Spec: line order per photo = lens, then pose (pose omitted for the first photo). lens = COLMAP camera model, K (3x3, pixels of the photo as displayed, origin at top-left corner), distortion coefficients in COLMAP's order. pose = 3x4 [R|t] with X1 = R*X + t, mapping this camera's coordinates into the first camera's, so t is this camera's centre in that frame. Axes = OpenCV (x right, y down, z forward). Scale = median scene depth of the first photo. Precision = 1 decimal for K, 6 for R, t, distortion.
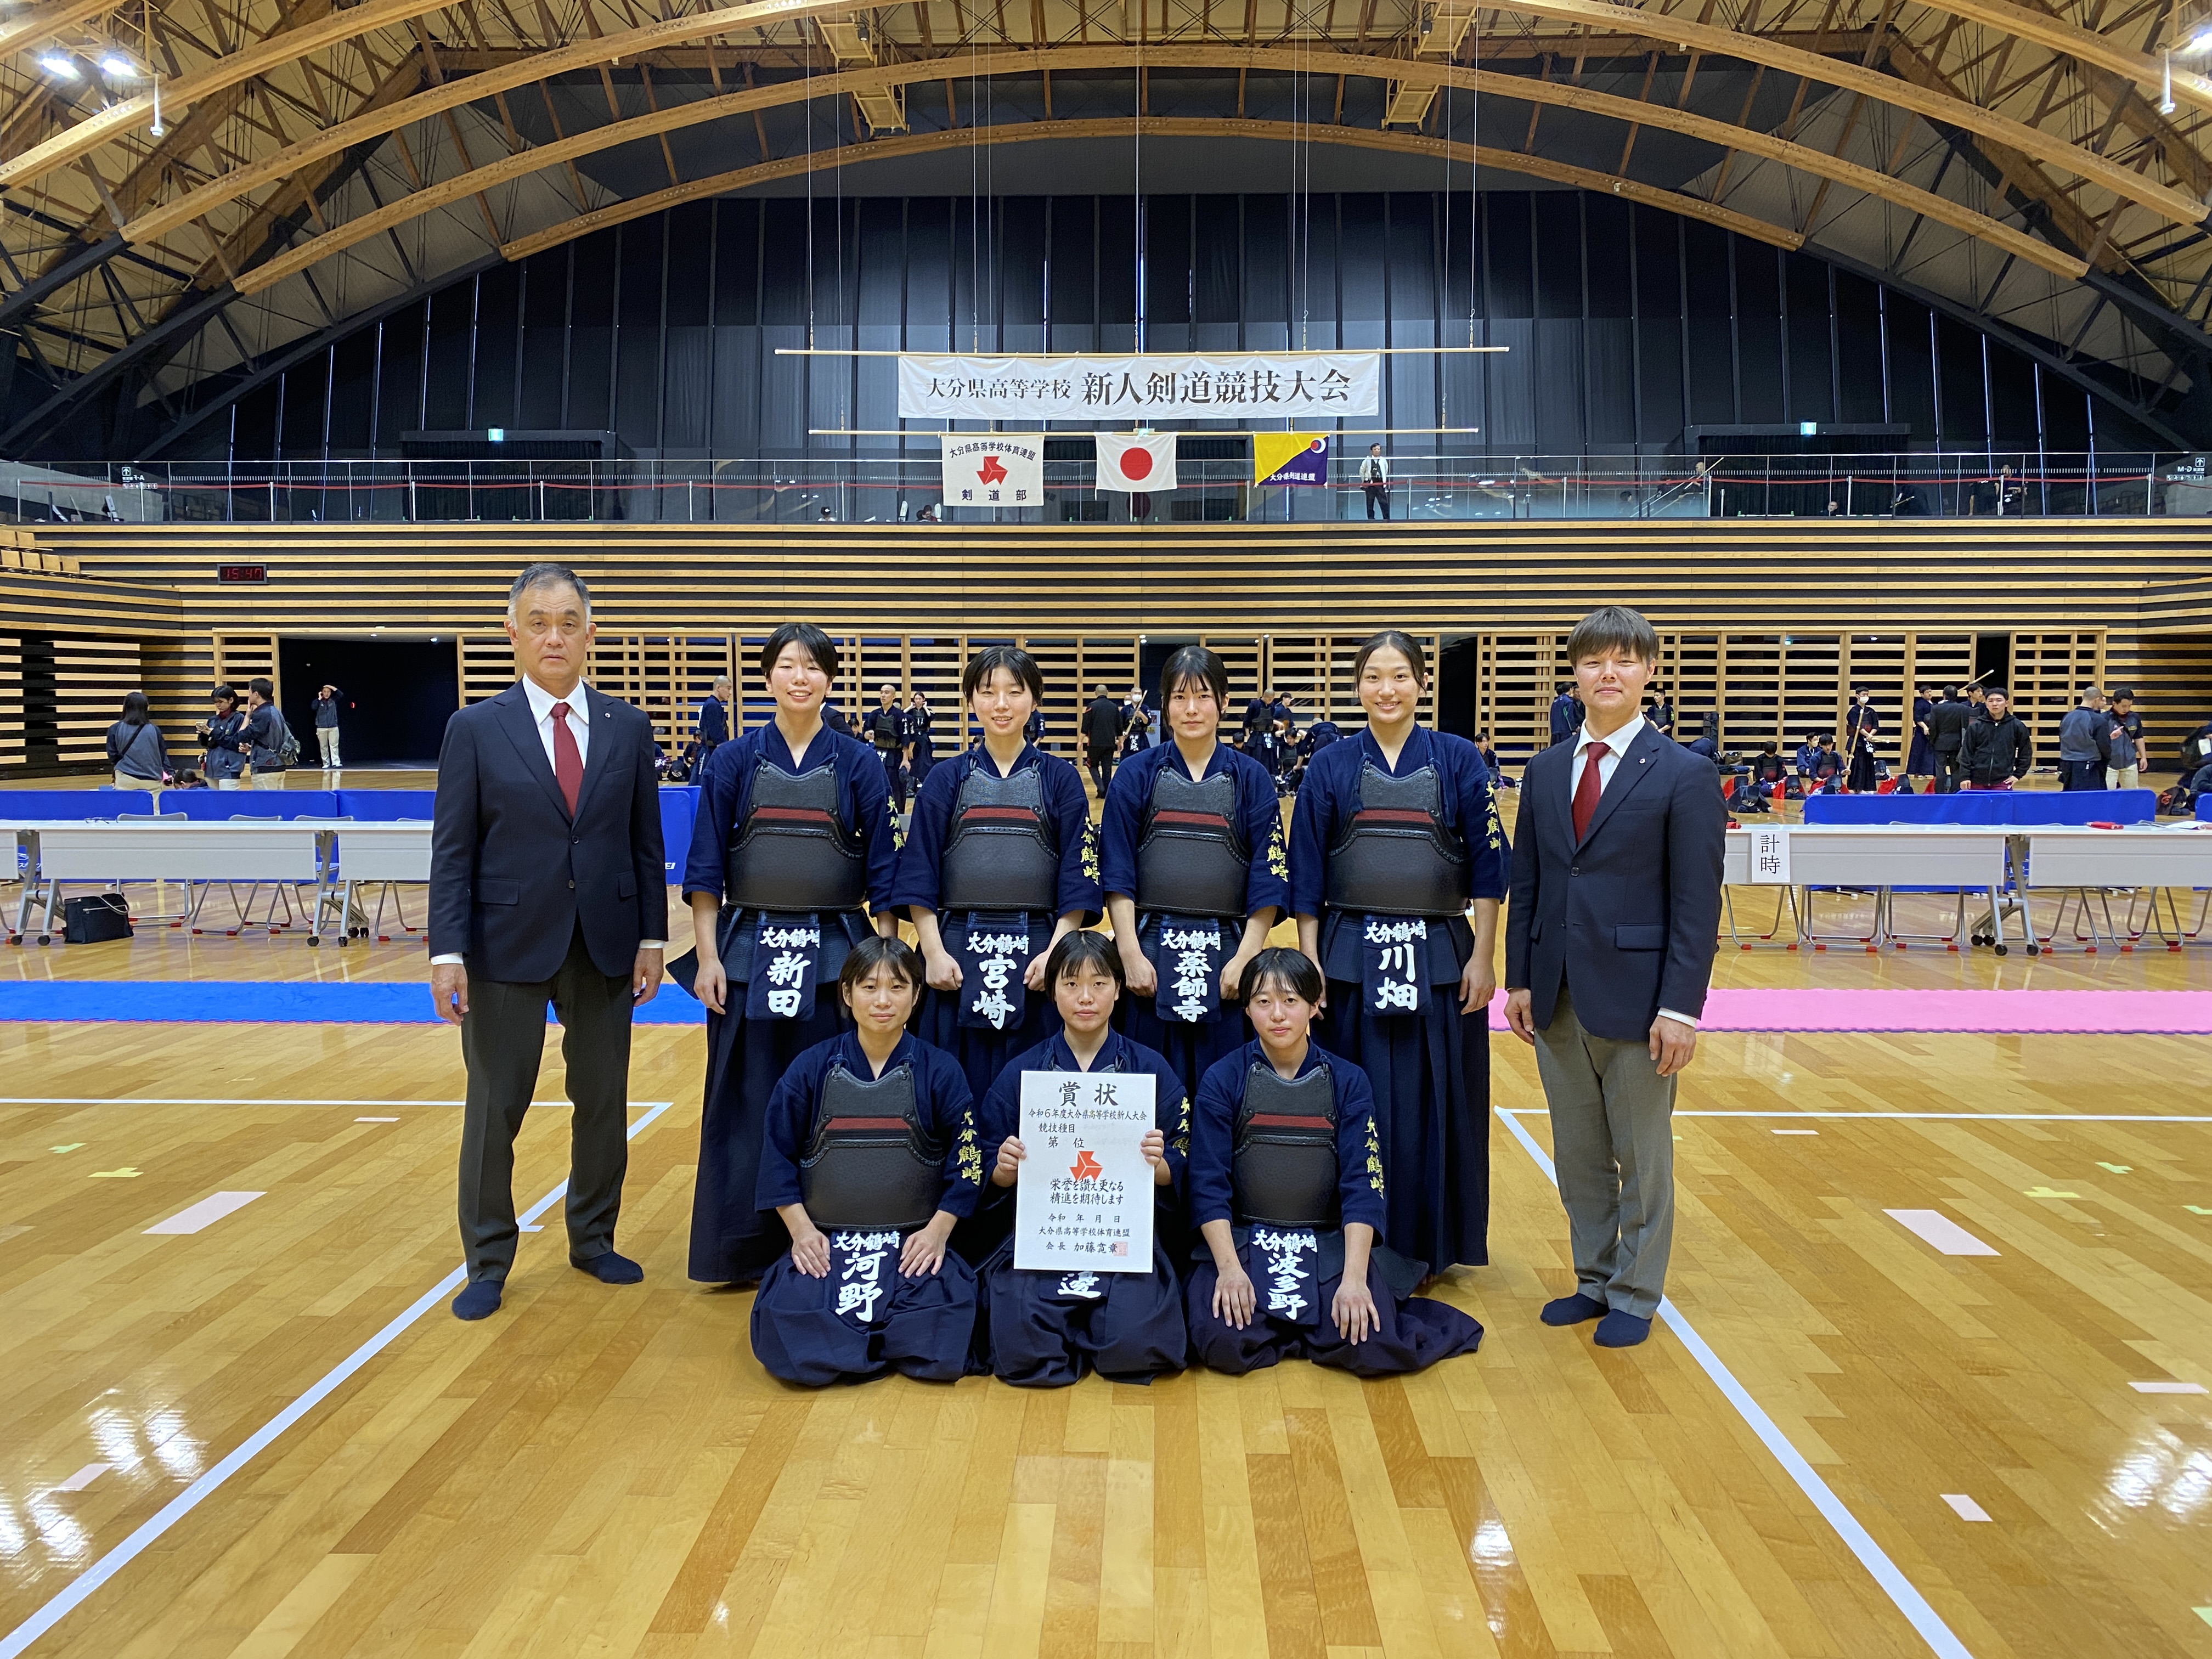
lens RADIAL K [[1655.1, 0, 1098.6], [0, 1655.1, 843.9], [0, 0, 1]] dist [0.022159, -0.028058]
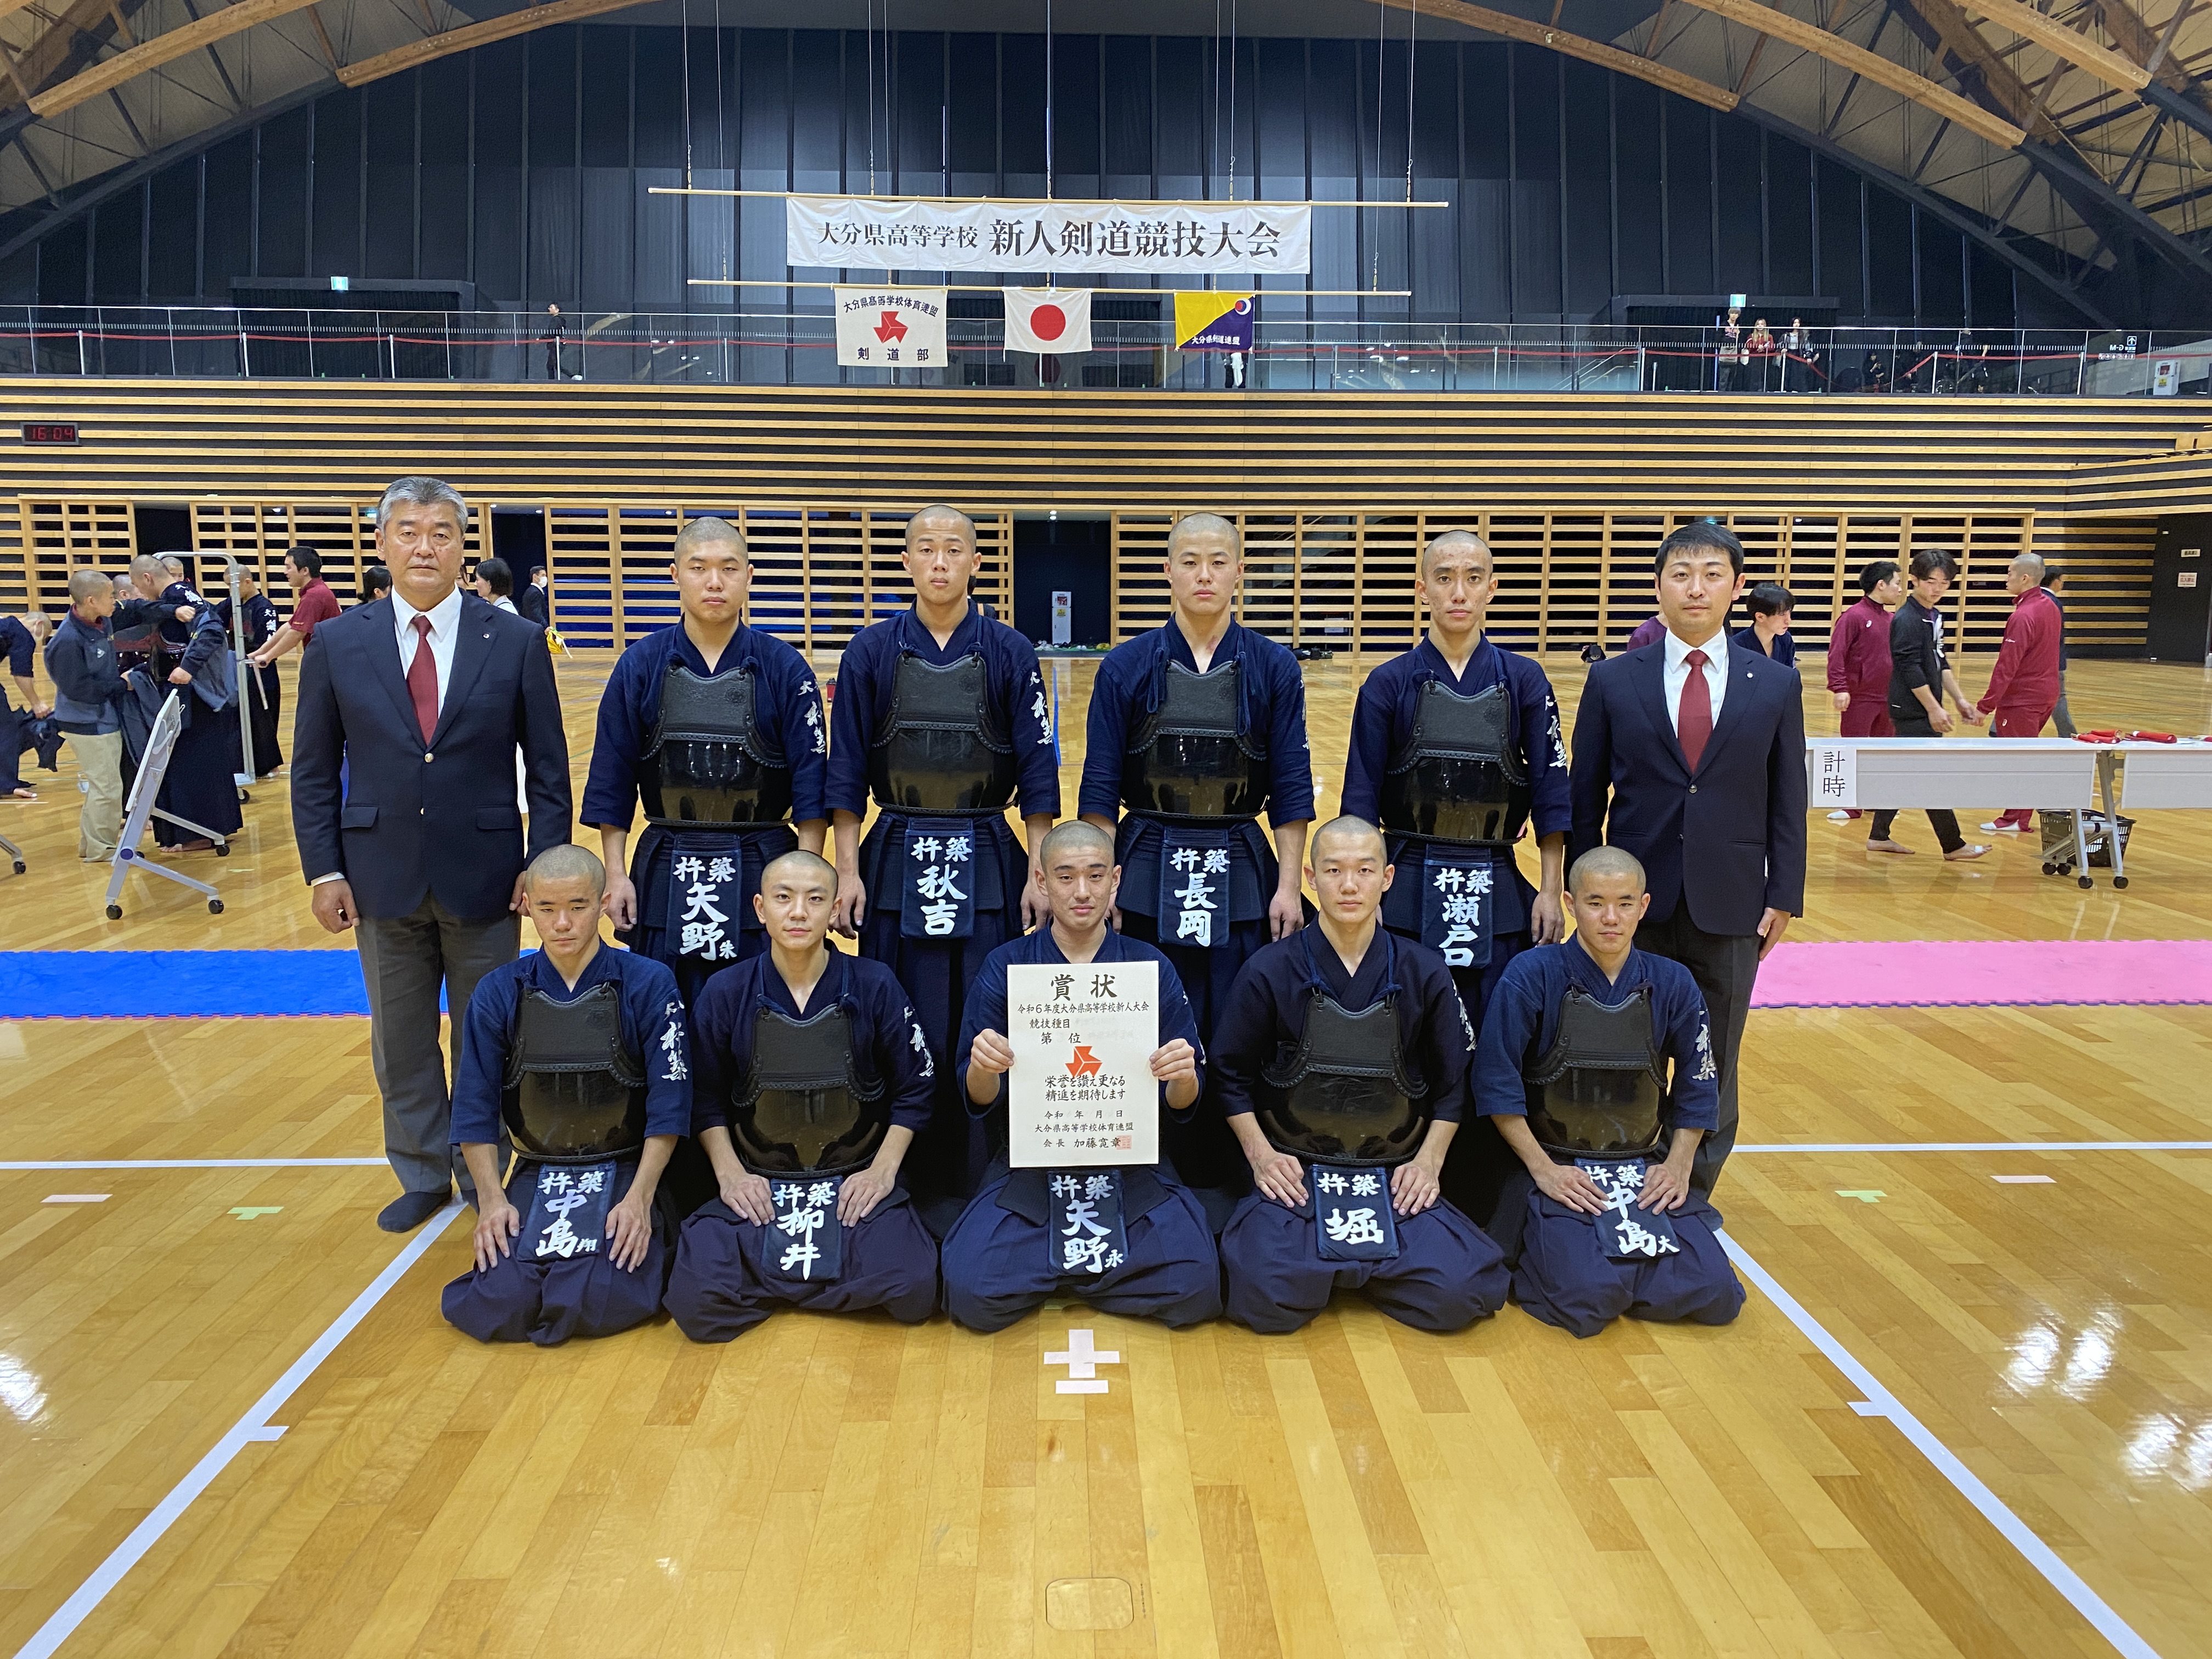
lens RADIAL K [[1654.2, 0, 1116.8], [0, 1654.2, 835.1], [0, 0, 1]] dist [0.013718, -0.015560]
pose [[0.997213, -0.006588, 0.074319, -0.007933], [0.001532, 0.997692, 0.067886, -0.005667], [-0.074595, -0.067583, 0.994921, 0.046893]]
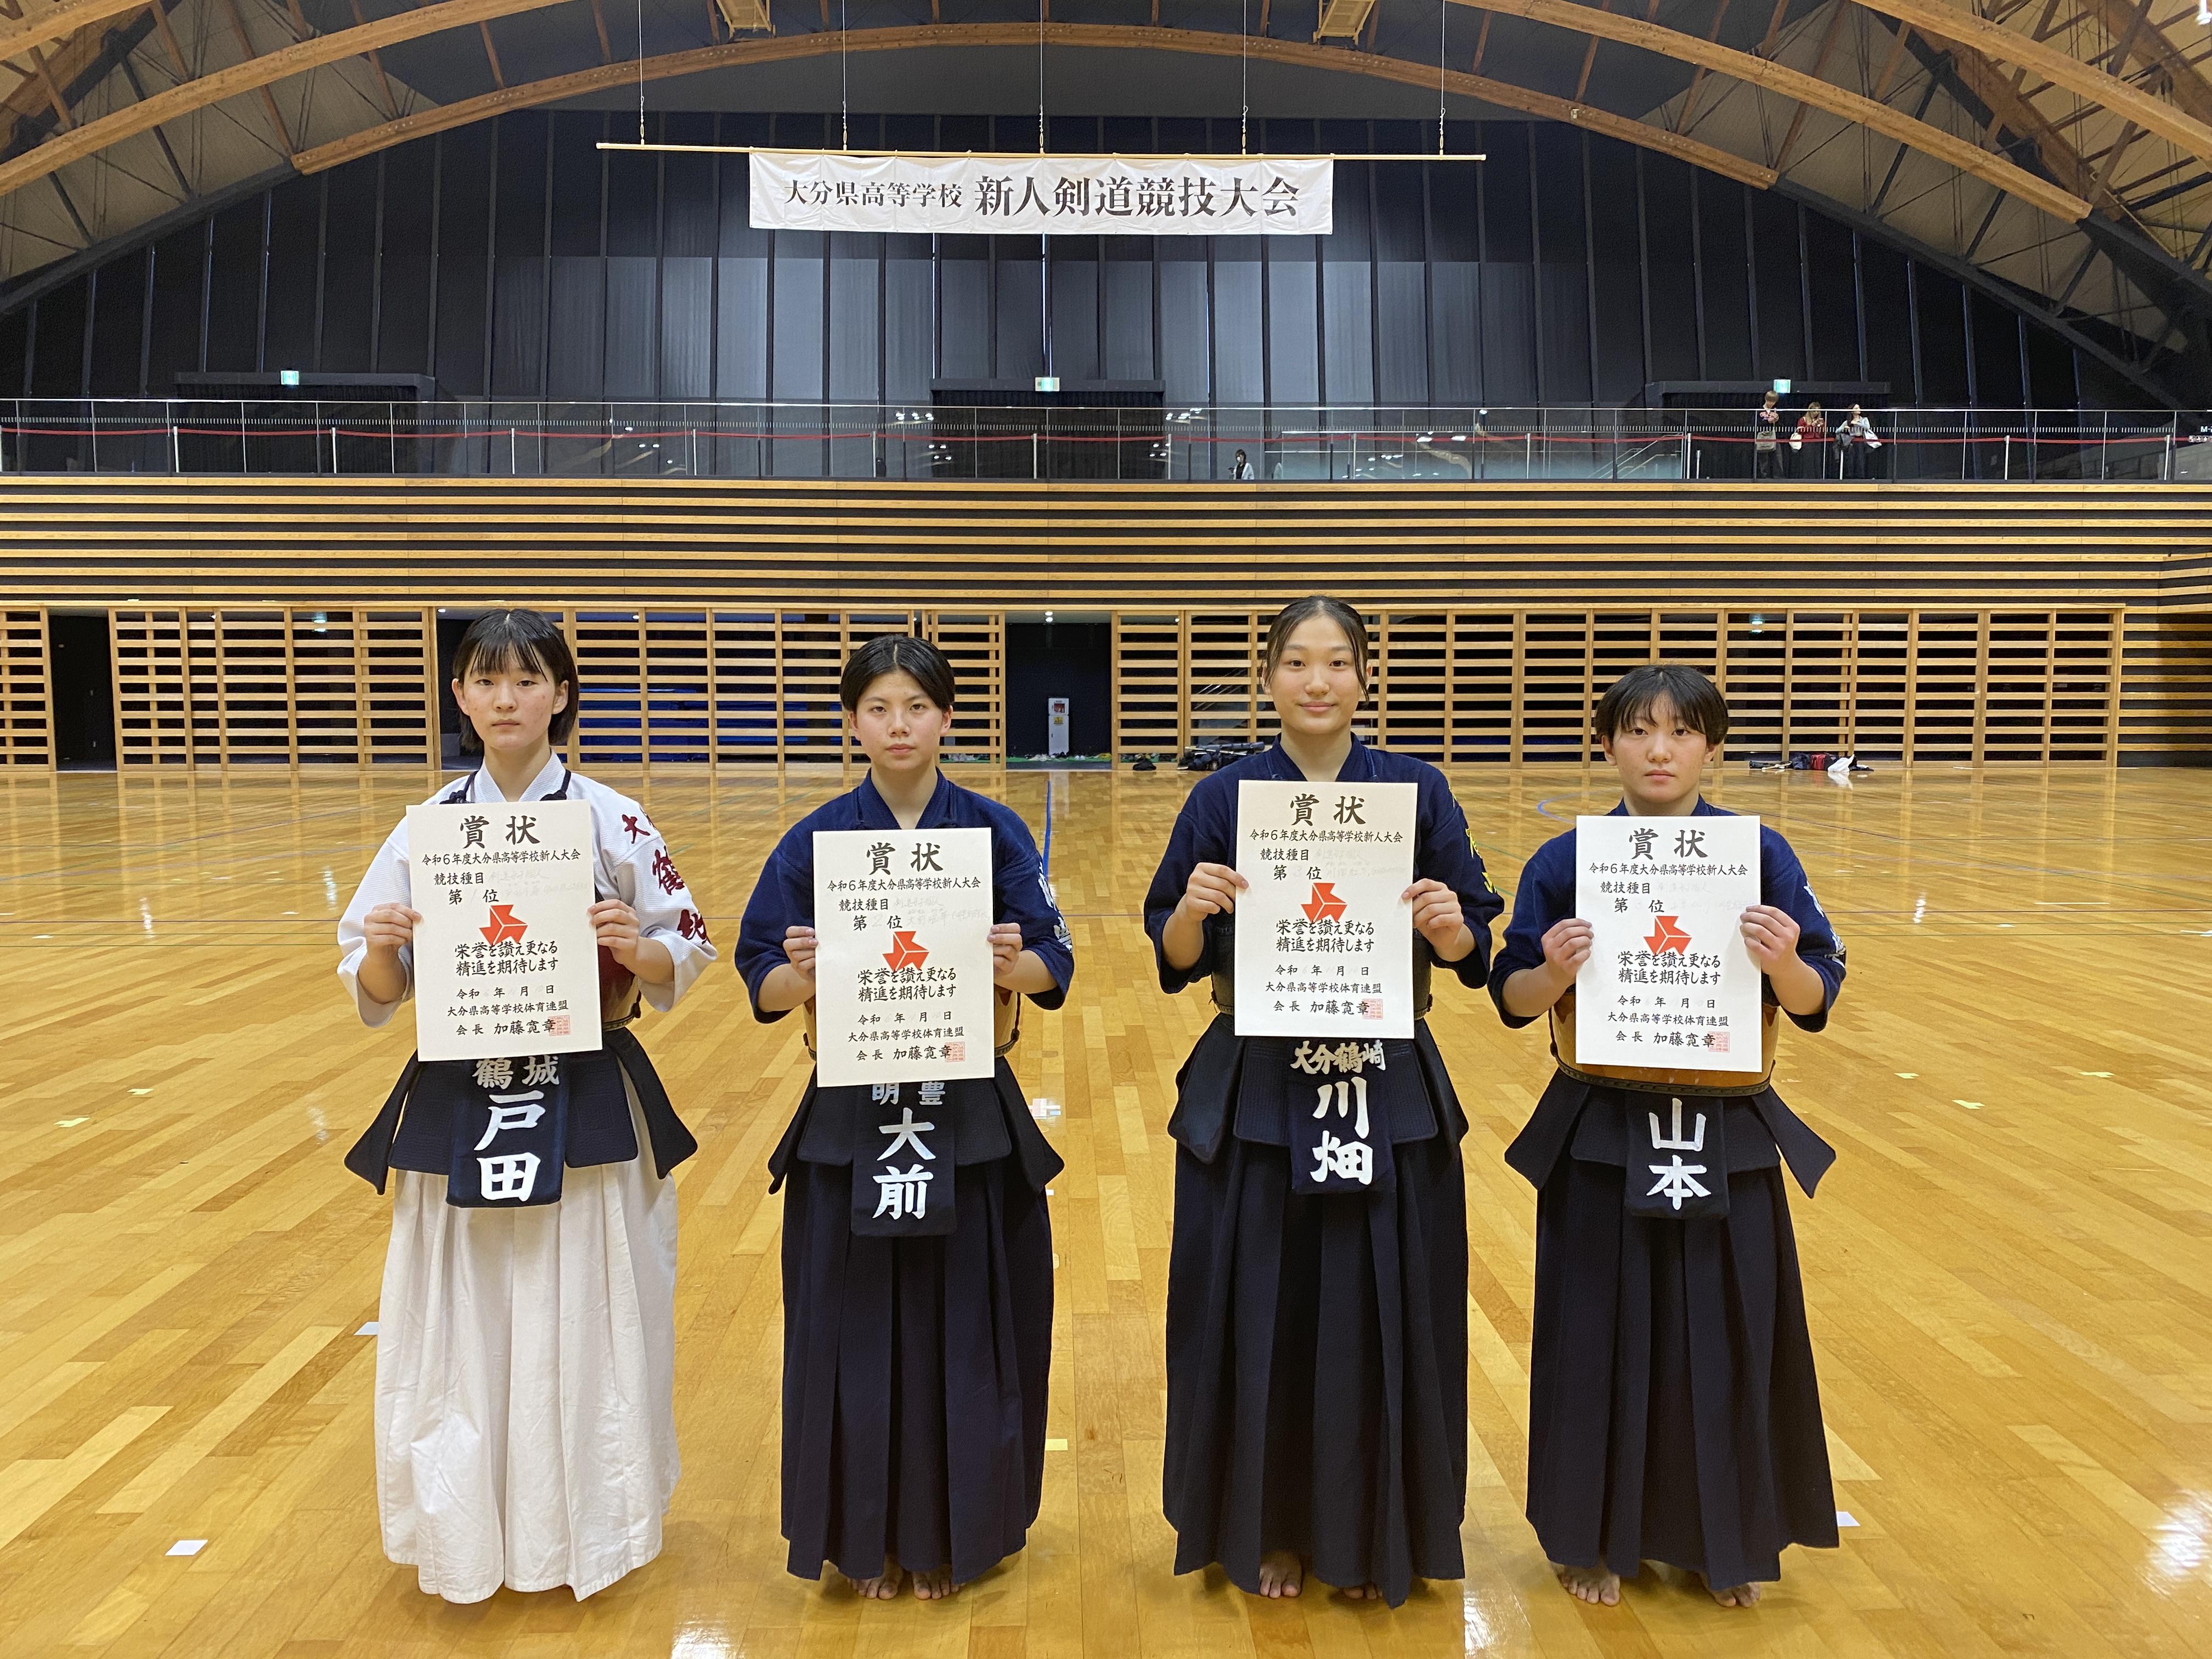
lens RADIAL K [[1660.6, 0, 1101.0], [0, 1660.6, 829.2], [0, 0, 1]] dist [-0.000555, 0.000899]
pose [[0.997916, -0.005784, 0.064264, -0.001949], [0.005773, 0.999983, 0.000358, -0.012099], [-0.064265, 0.000013, 0.997933, 0.130262]]
